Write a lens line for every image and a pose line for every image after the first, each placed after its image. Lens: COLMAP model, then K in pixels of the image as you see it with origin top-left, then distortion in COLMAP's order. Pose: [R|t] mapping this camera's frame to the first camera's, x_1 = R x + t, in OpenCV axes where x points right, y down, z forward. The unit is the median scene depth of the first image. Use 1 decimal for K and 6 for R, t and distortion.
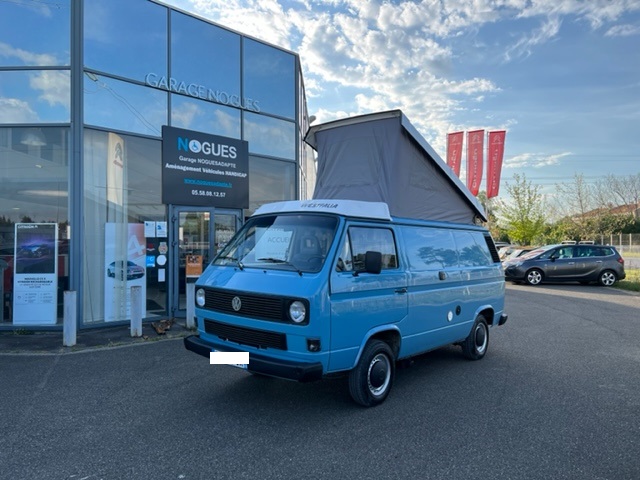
lens RADIAL K [[494.1, 0, 320.0], [0, 494.1, 240.0], [0, 0, 1]] dist [0.153318, -0.205653]
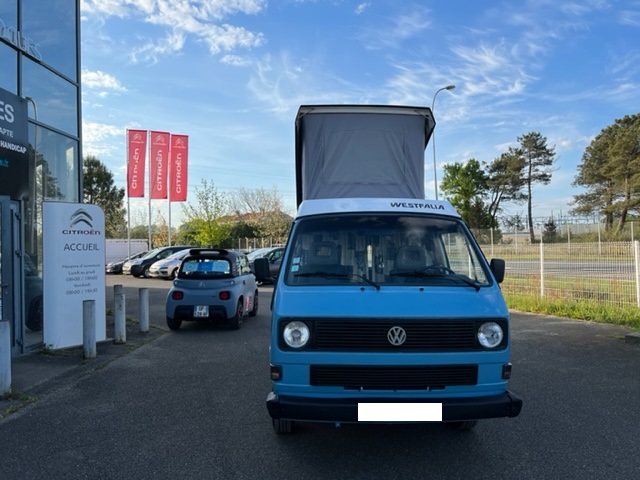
lens RADIAL K [[494.1, 0, 320.0], [0, 494.1, 240.0], [0, 0, 1]] dist [0.153318, -0.205653]
pose [[0.715968, -0.005664, 0.698110, -0.349413], [0.010570, 0.999940, -0.002727, -0.005623], [-0.698053, 0.009332, 0.715985, 0.251966]]
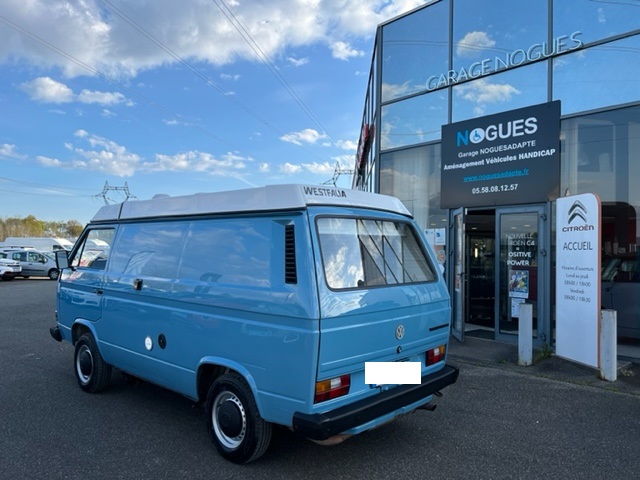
lens RADIAL K [[494.1, 0, 320.0], [0, 494.1, 240.0], [0, 0, 1]] dist [0.153318, -0.205653]
pose [[-0.054824, -0.026784, -0.998137, 0.567924], [-0.008563, 0.999616, -0.026353, 0.010859], [0.998459, 0.007102, -0.055032, 0.743674]]
